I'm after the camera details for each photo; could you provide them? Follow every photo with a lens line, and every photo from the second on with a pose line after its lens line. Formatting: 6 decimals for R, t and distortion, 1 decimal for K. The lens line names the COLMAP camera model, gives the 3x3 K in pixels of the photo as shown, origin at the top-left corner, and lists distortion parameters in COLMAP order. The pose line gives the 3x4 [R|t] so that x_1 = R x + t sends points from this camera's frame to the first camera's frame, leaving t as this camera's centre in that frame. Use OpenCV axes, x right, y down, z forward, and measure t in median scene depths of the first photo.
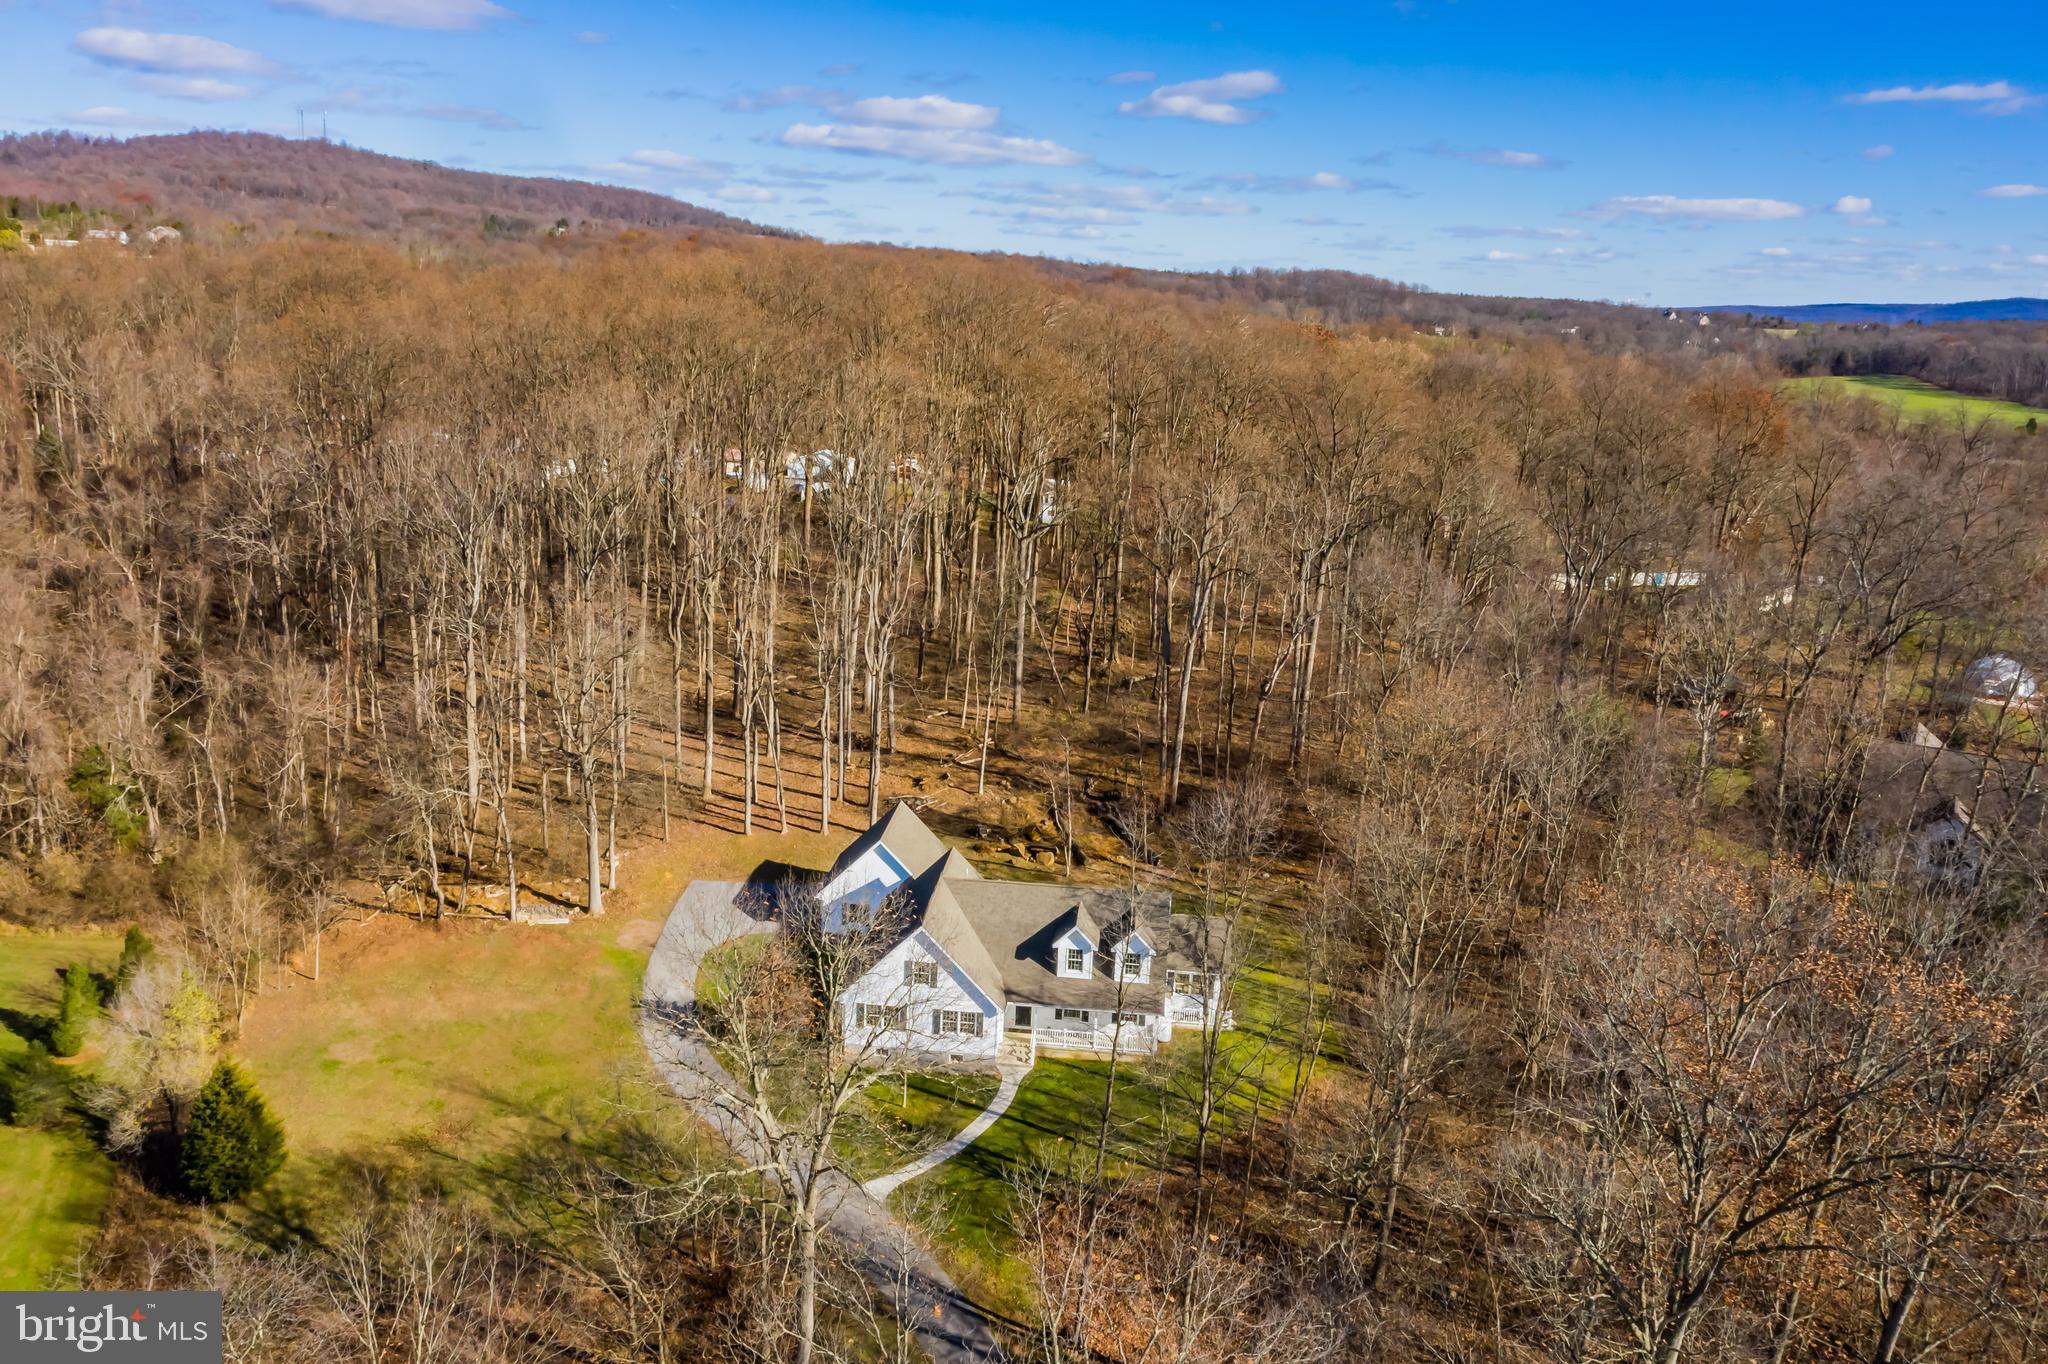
lens RADIAL K [[1621.0, 0, 1018.4], [0, 1621.0, 684.9], [0, 0, 1]] dist [0.066127, -0.016021]
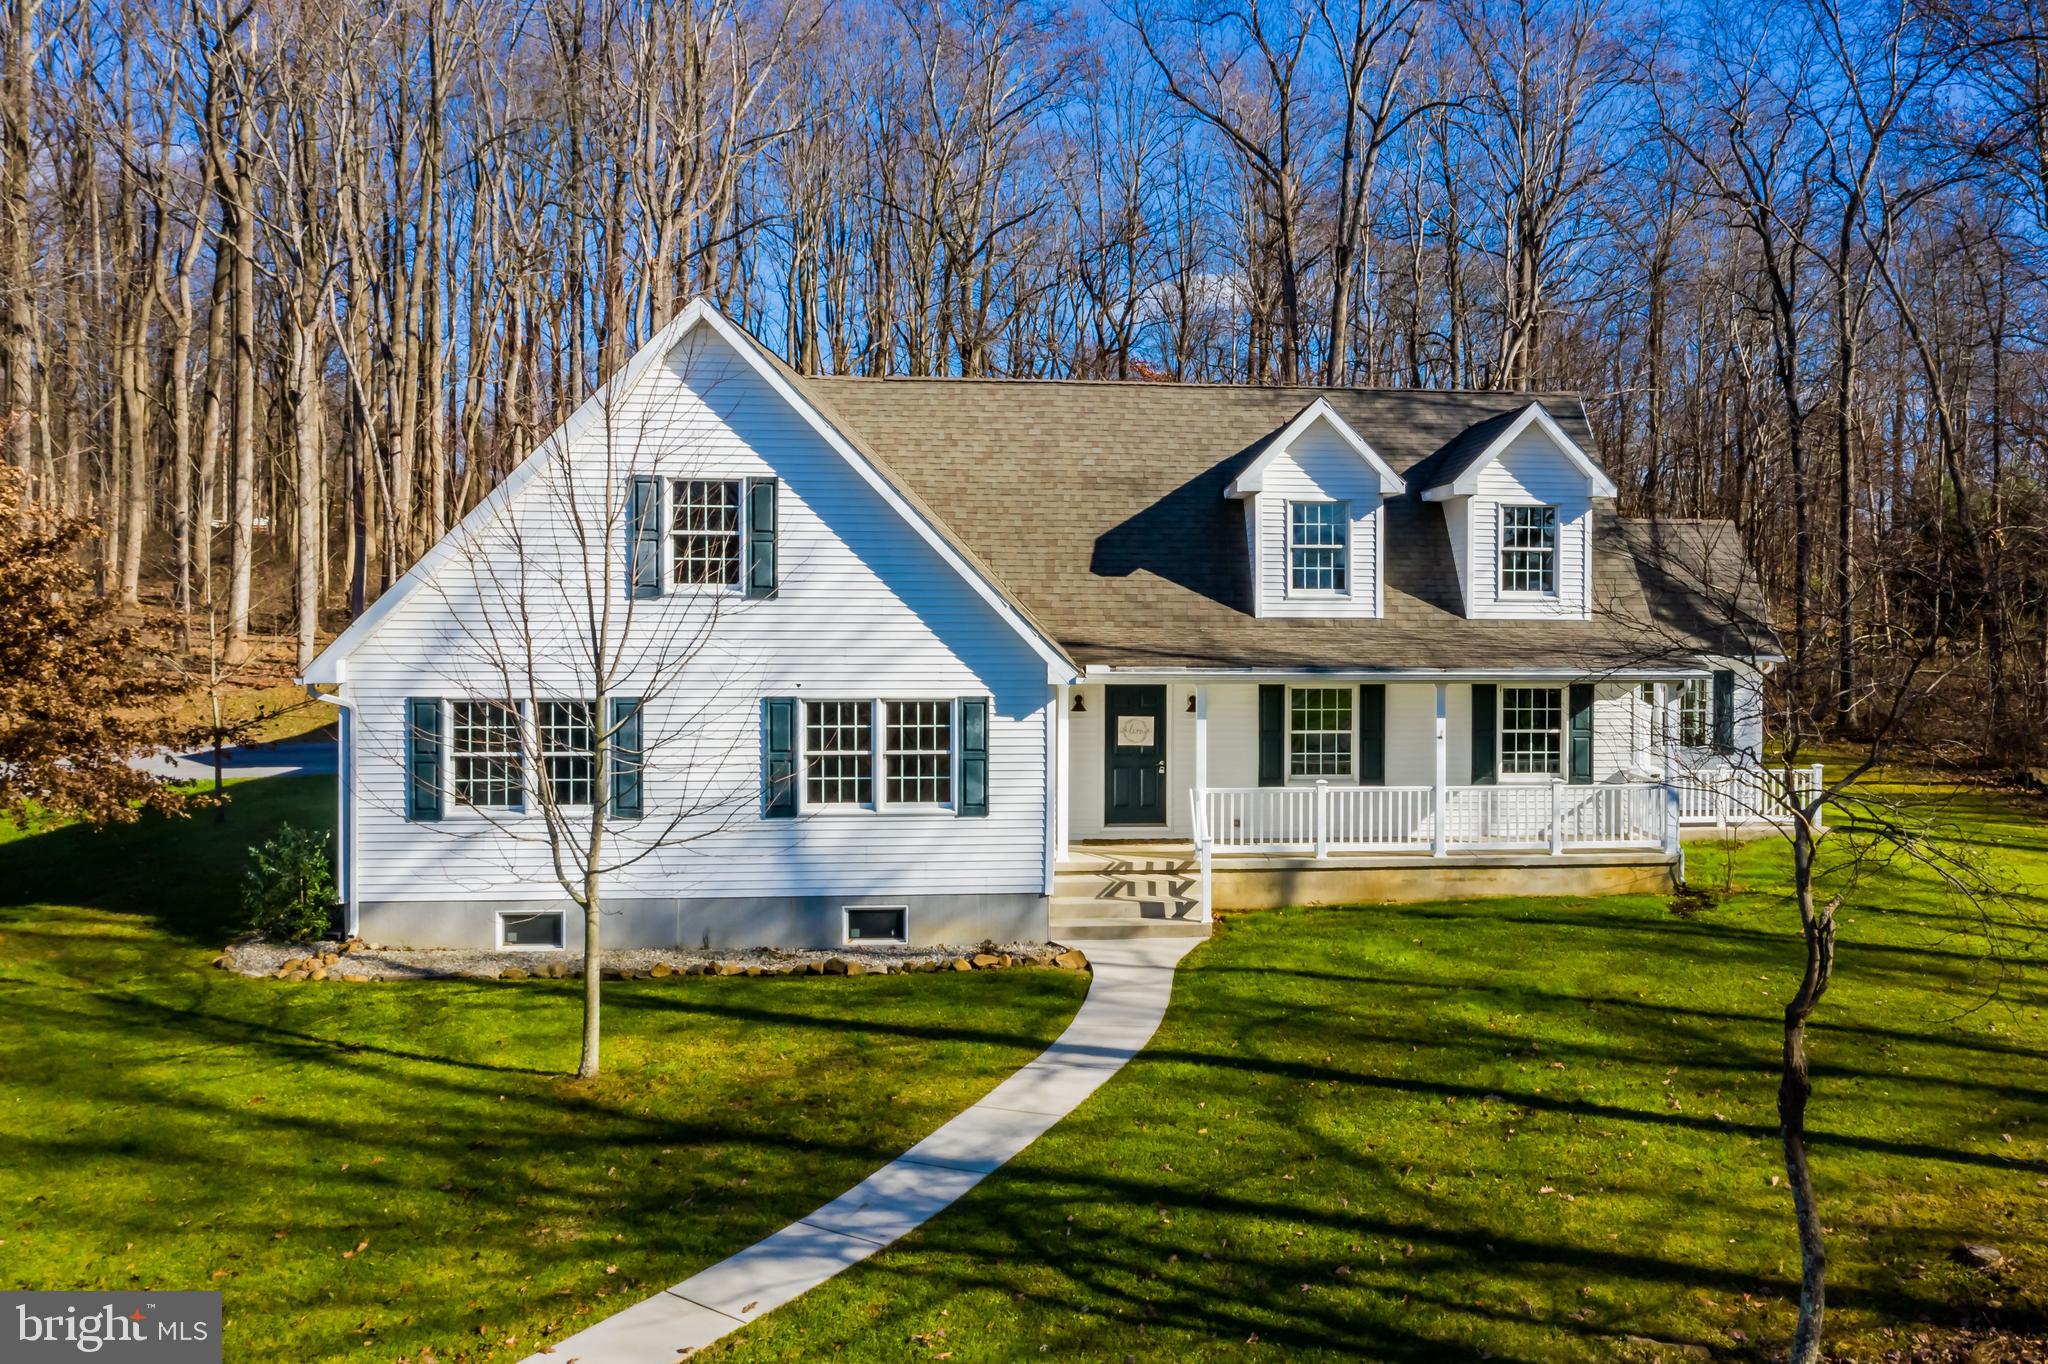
lens RADIAL K [[1608.6, 0, 1244.5], [0, 1608.6, 621.2], [0, 0, 1]] dist [-0.018229, -0.018398]
pose [[0.977789, -0.036781, 0.206341, -0.027300], [0.086492, 0.967556, -0.237392, 0.208459], [-0.190915, 0.249966, 0.949246, 0.649131]]
